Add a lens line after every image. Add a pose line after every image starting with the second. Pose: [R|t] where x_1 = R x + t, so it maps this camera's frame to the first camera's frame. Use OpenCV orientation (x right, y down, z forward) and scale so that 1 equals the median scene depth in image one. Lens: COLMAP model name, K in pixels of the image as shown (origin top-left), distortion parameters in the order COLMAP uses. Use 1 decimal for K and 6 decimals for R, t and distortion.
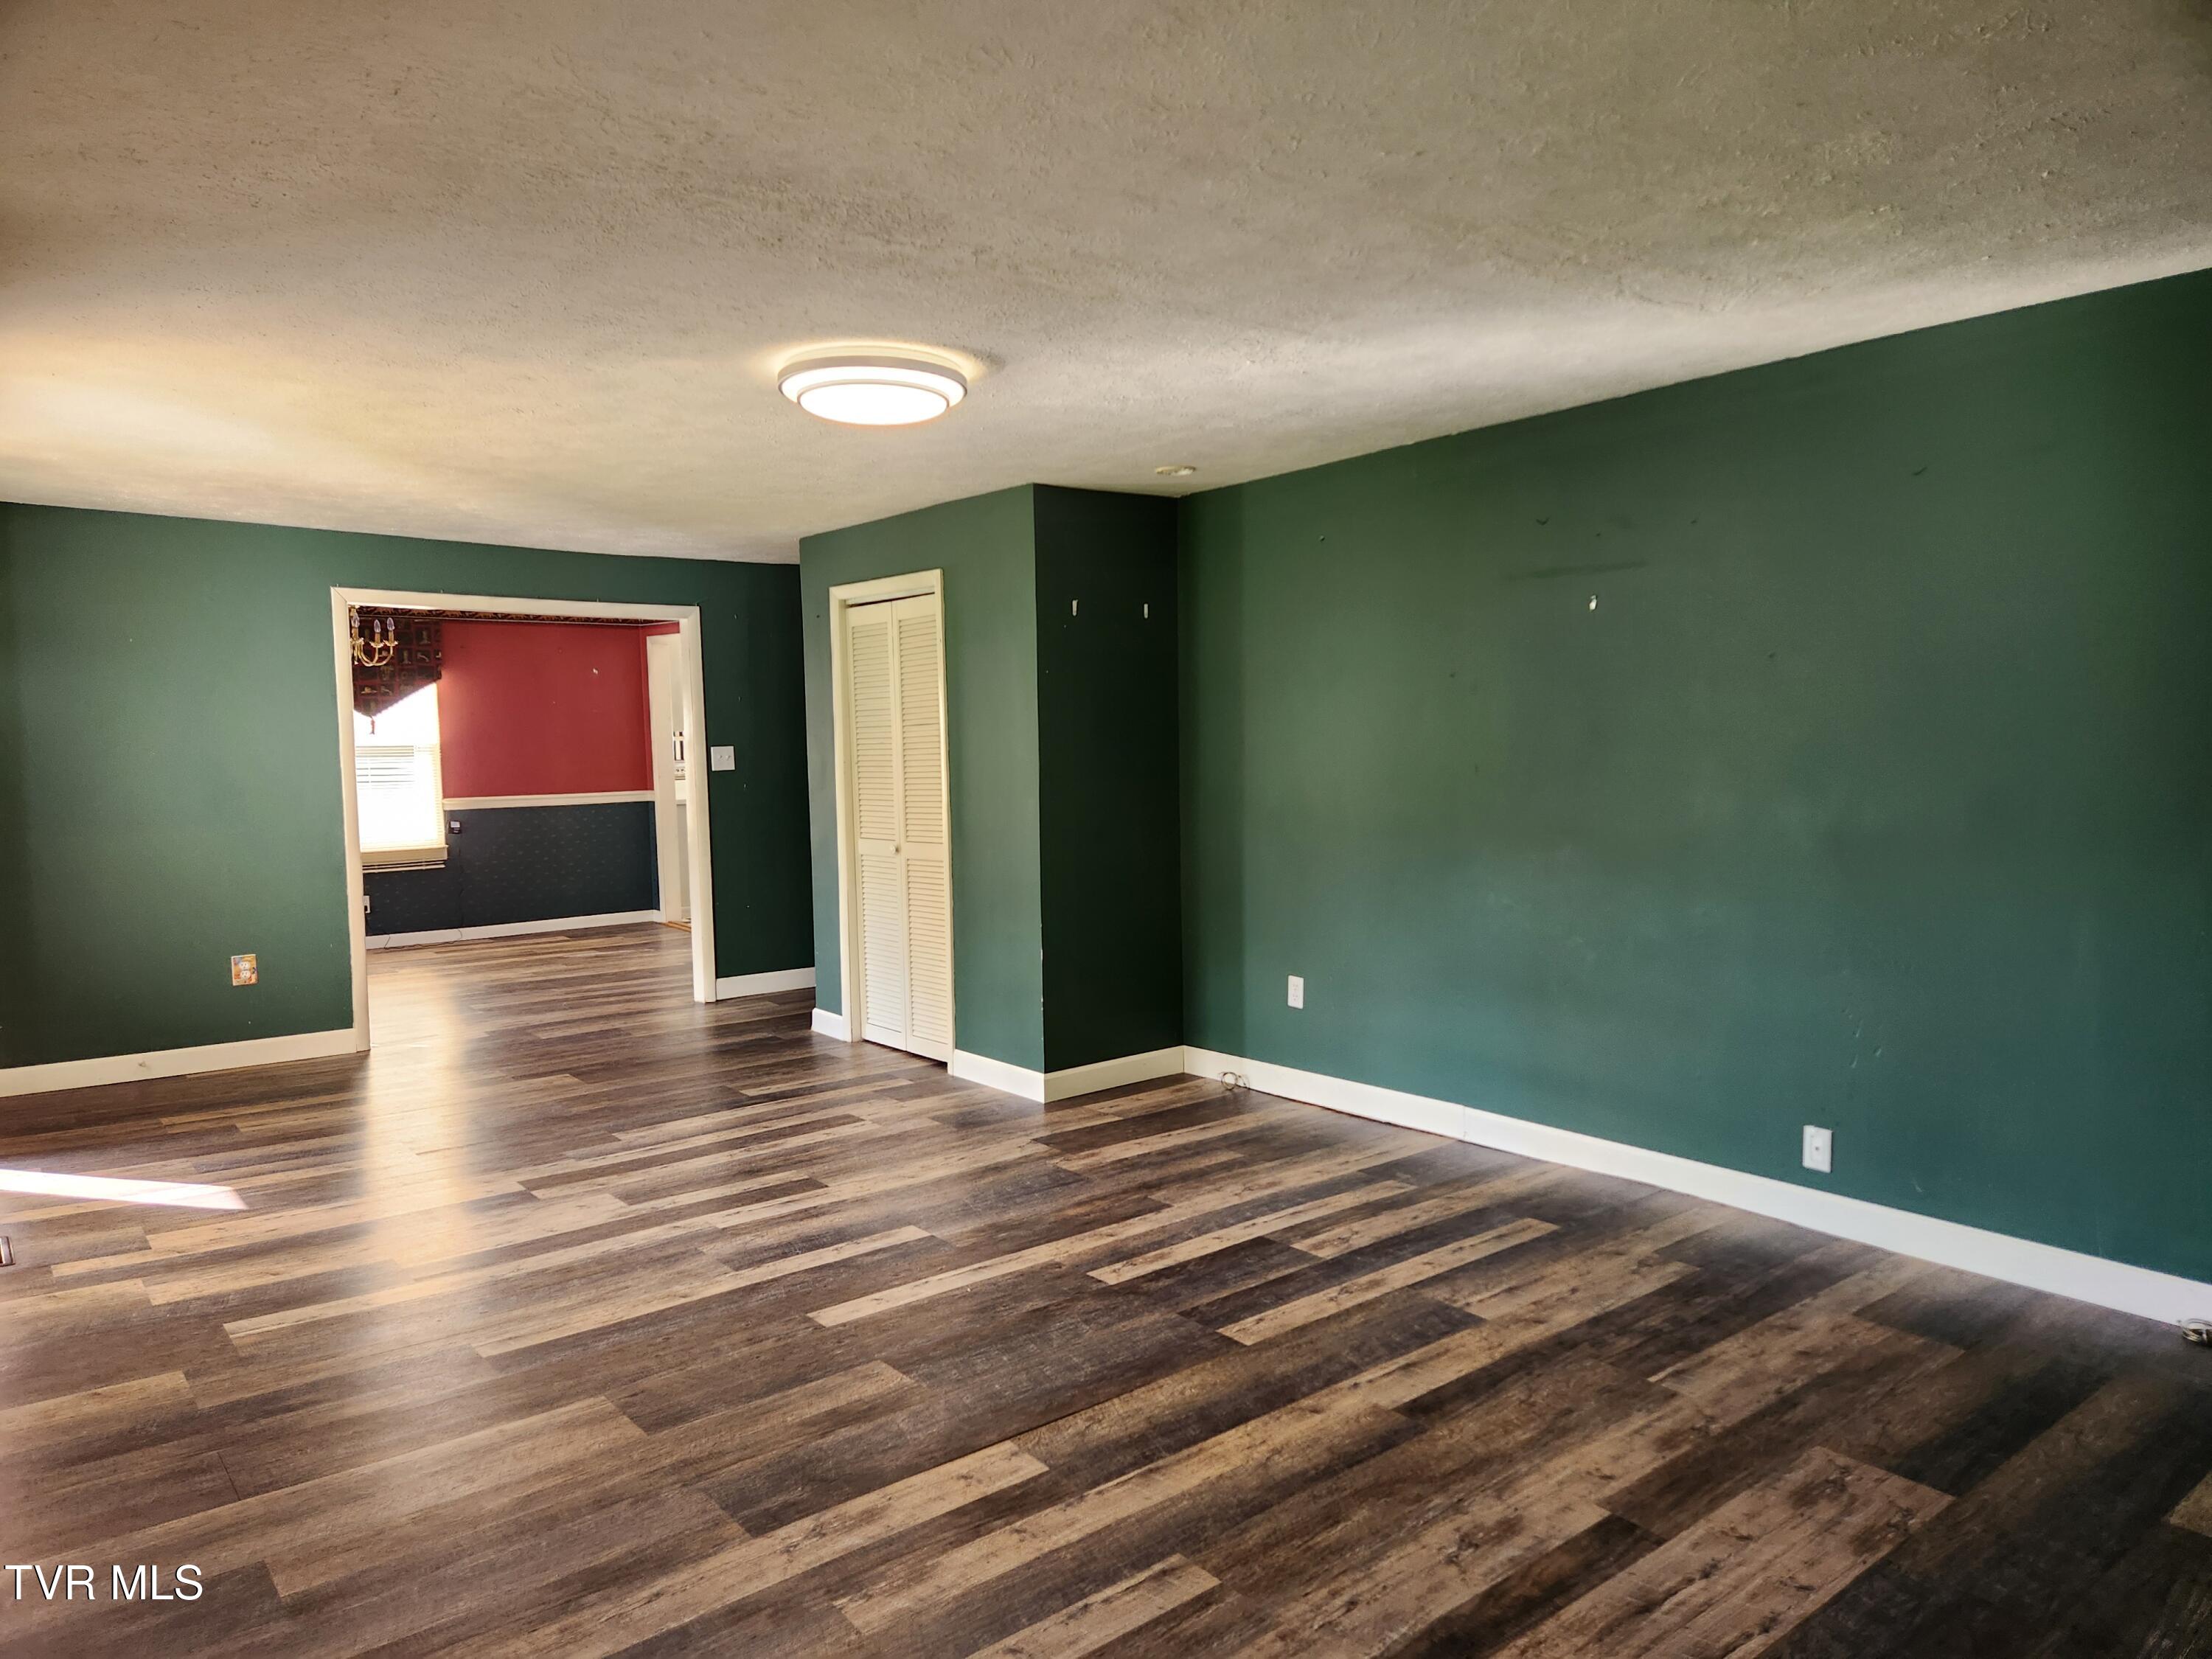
lens RADIAL K [[1484.2, 0, 1088.9], [0, 1484.2, 832.4], [0, 0, 1]] dist [0.002986, -0.002996]
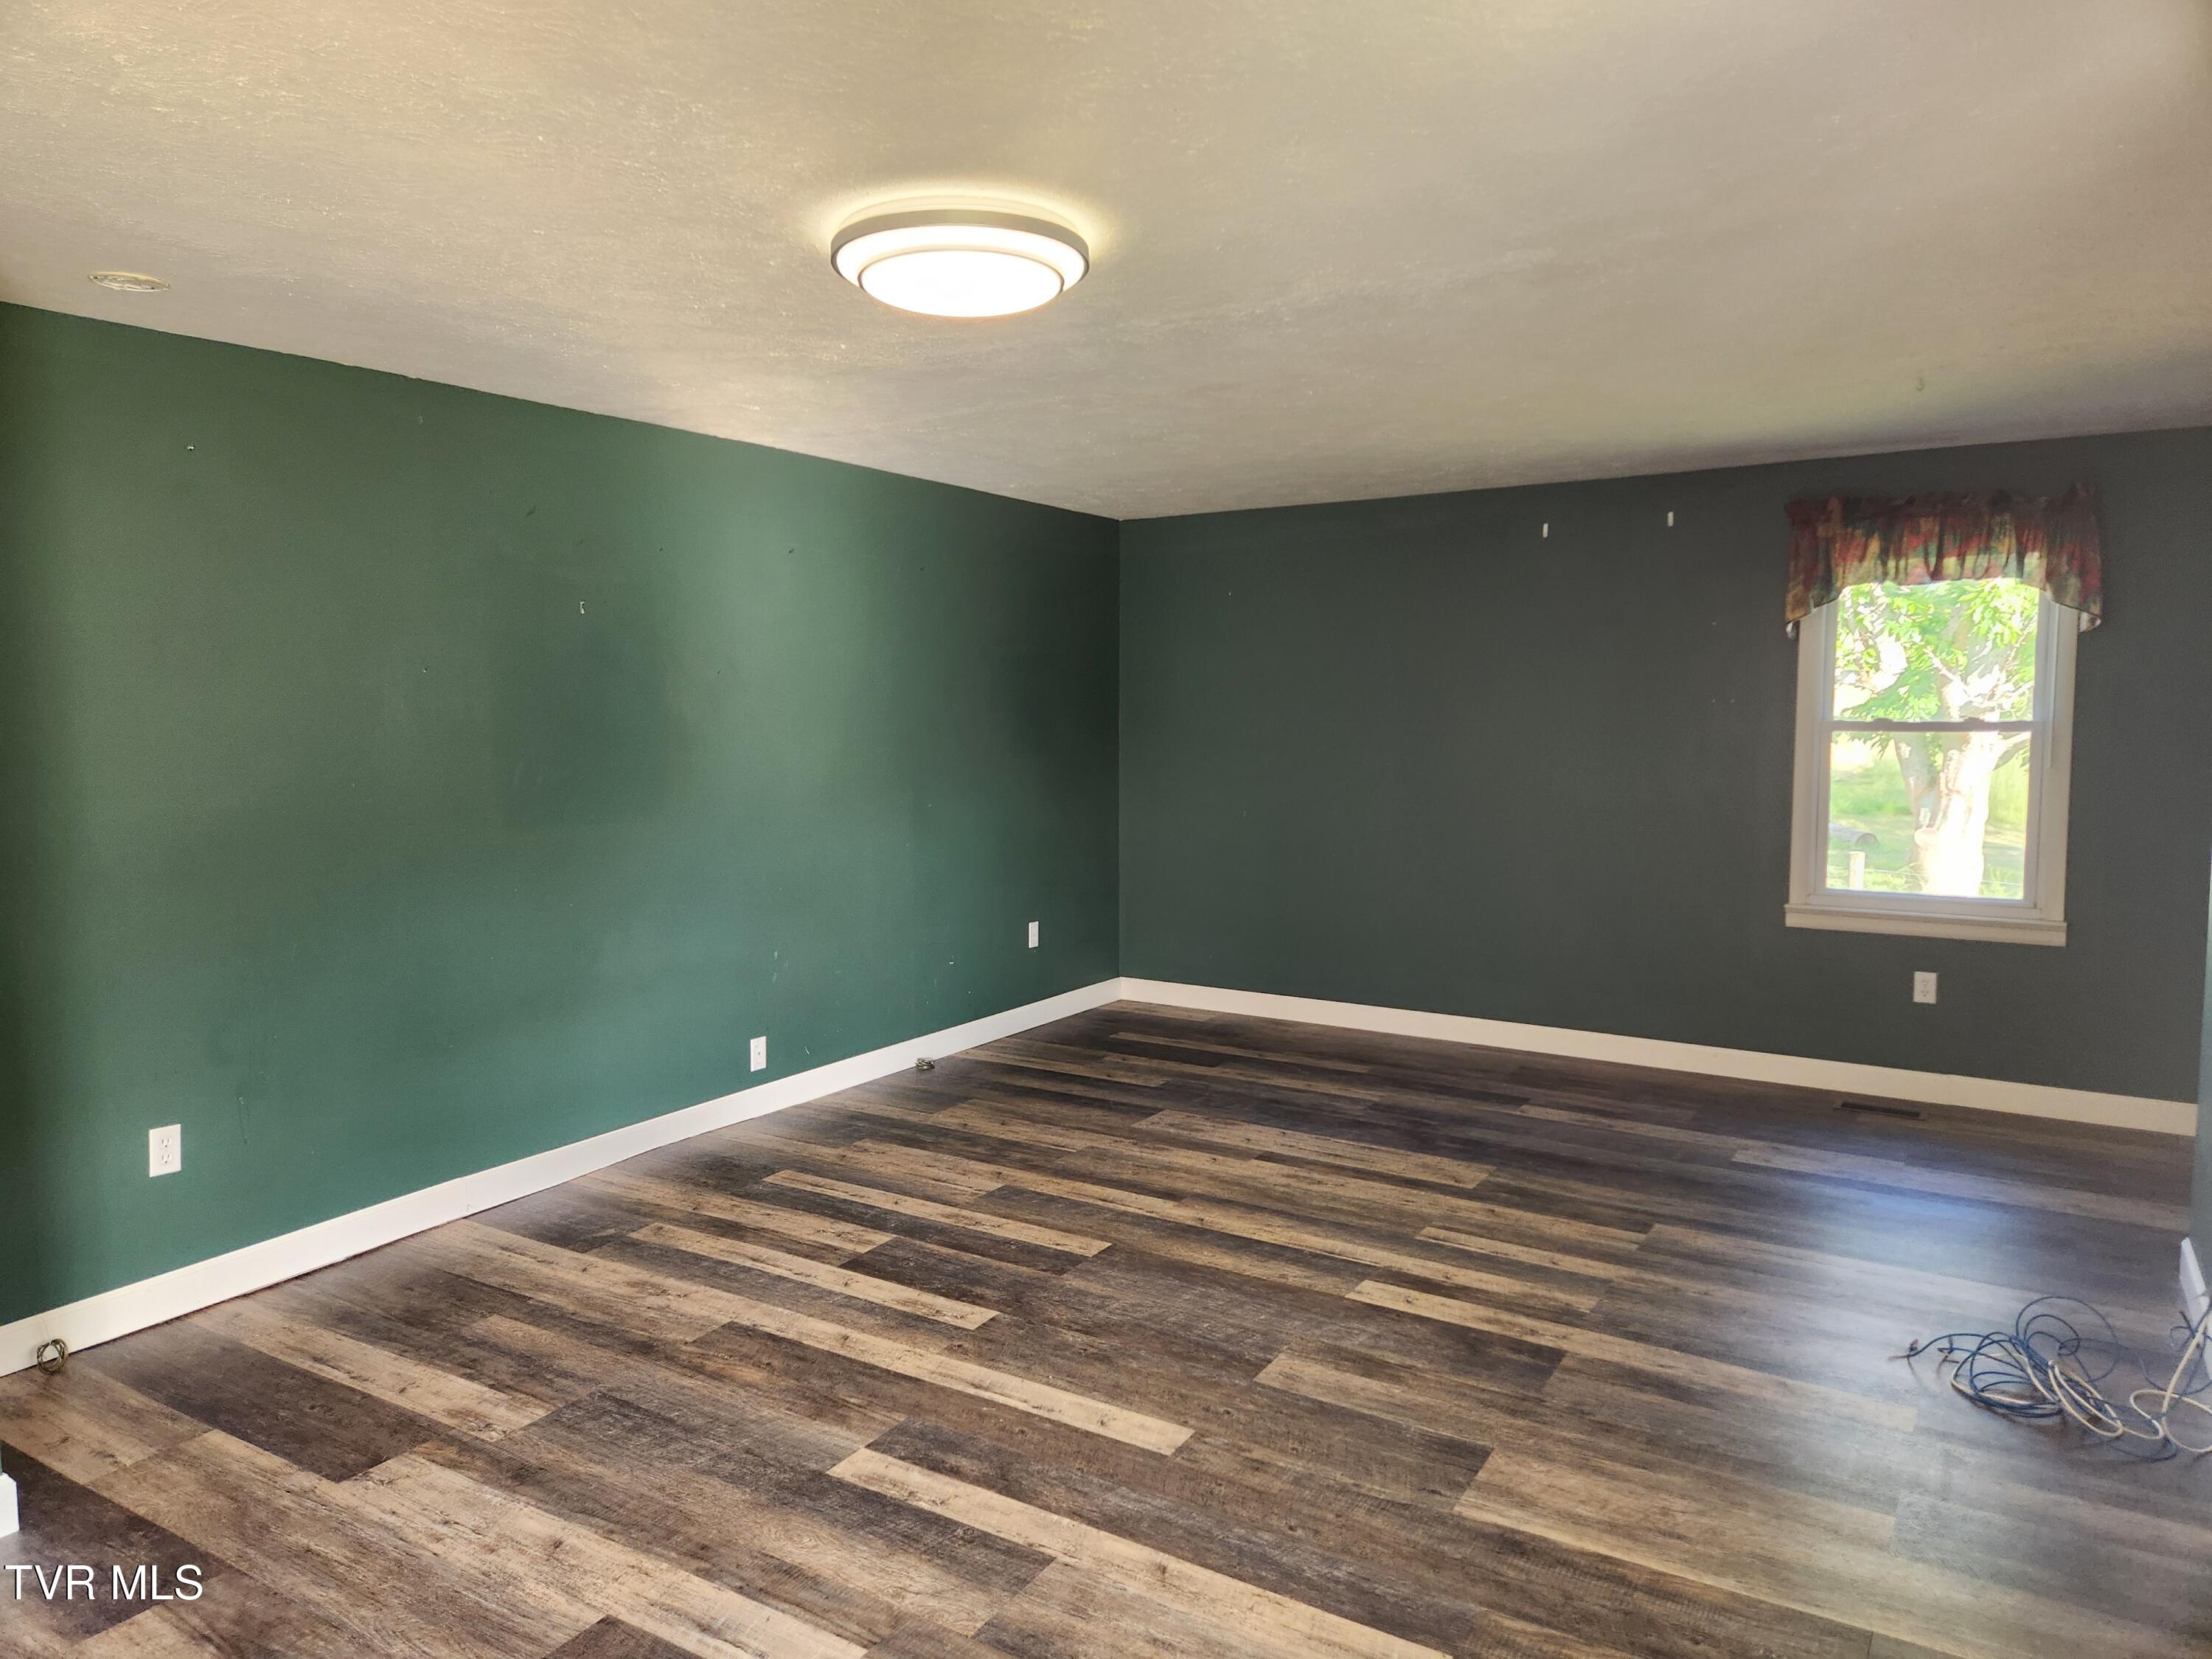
lens RADIAL K [[1484.2, 0, 1088.9], [0, 1484.2, 832.4], [0, 0, 1]] dist [0.002986, -0.002996]
pose [[-0.328391, -0.071147, 0.941858, -0.864253], [0.084445, 0.990954, 0.104299, -0.094753], [-0.940759, 0.113786, -0.319413, 1.191596]]
